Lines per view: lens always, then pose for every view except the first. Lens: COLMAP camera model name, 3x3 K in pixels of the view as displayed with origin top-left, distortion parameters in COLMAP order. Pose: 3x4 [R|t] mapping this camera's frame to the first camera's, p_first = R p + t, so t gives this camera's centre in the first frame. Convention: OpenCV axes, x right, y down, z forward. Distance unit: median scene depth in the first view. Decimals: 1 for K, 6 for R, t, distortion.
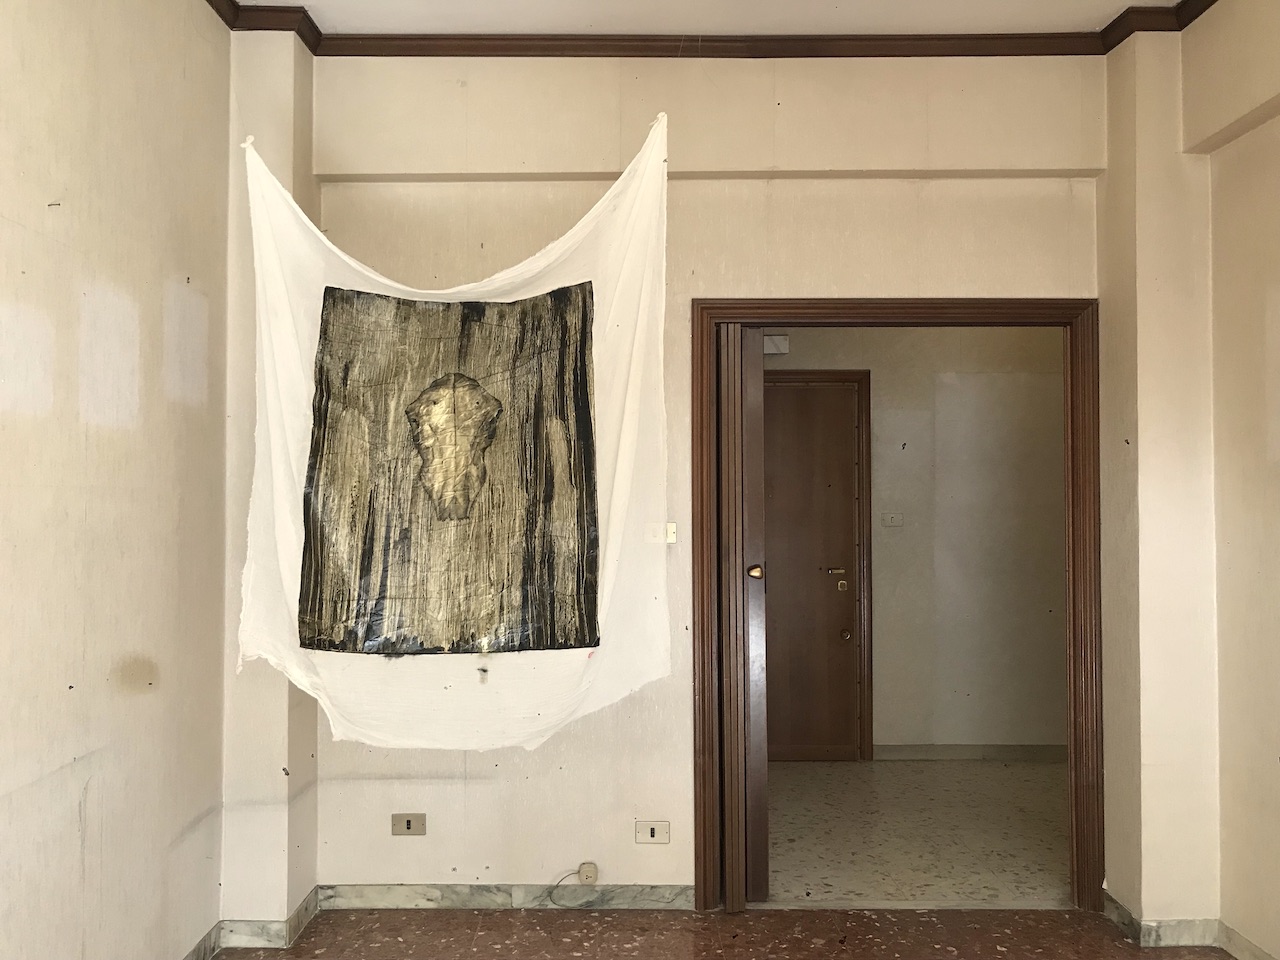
lens RADIAL K [[1068.4, 0, 639.1], [0, 1068.4, 475.7], [0, 0, 1]] dist [0.024669, -0.027181]
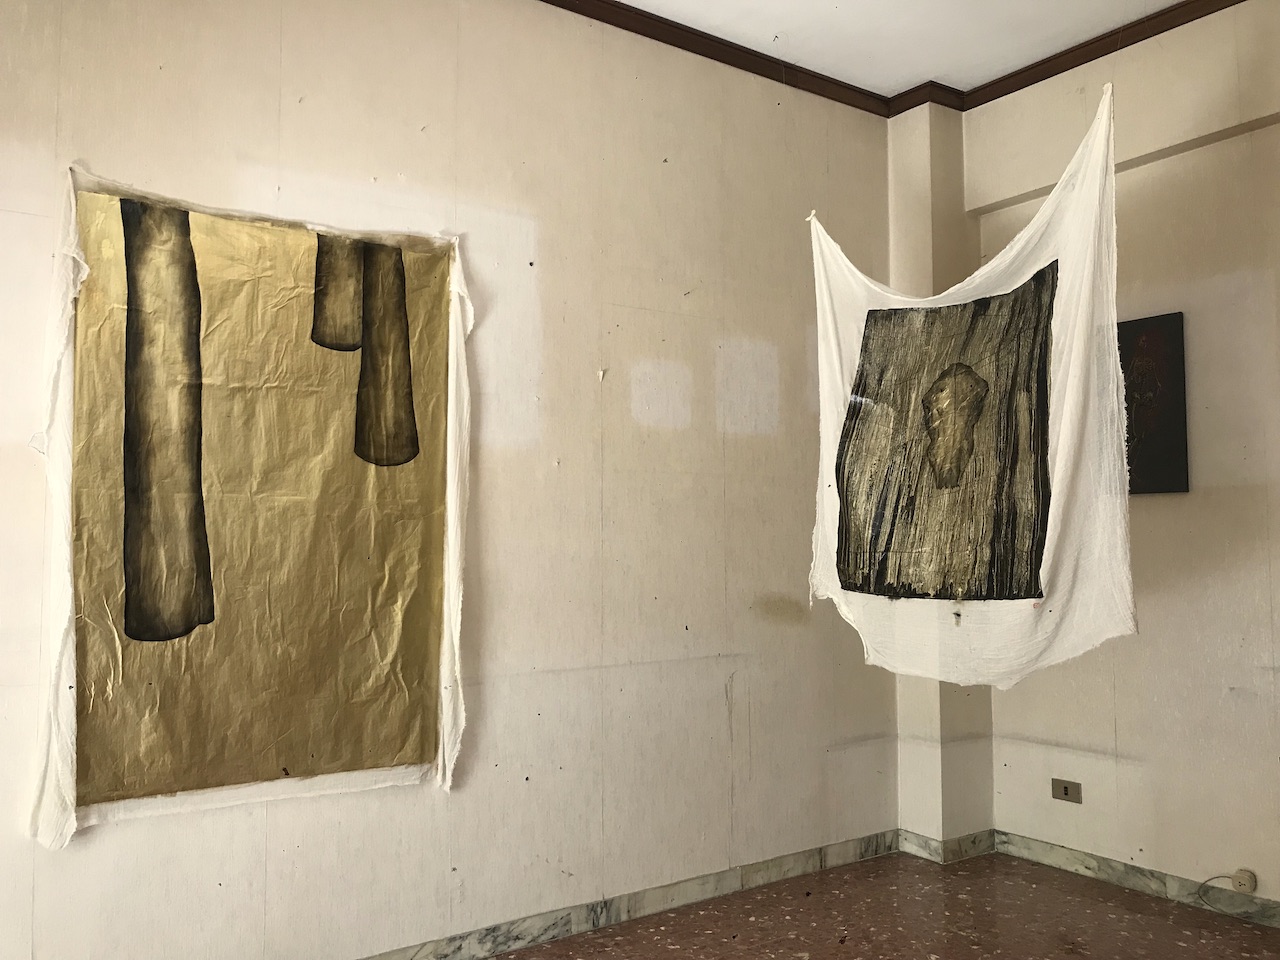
lens RADIAL K [[1068.4, 0, 589.5], [0, 1068.4, 482.5], [0, 0, 1]] dist [0.024669, -0.027181]
pose [[0.542440, -0.047161, -0.838770, 0.589575], [0.019477, 0.998861, -0.043566, 0.077760], [0.839869, 0.007295, 0.542740, 0.032005]]
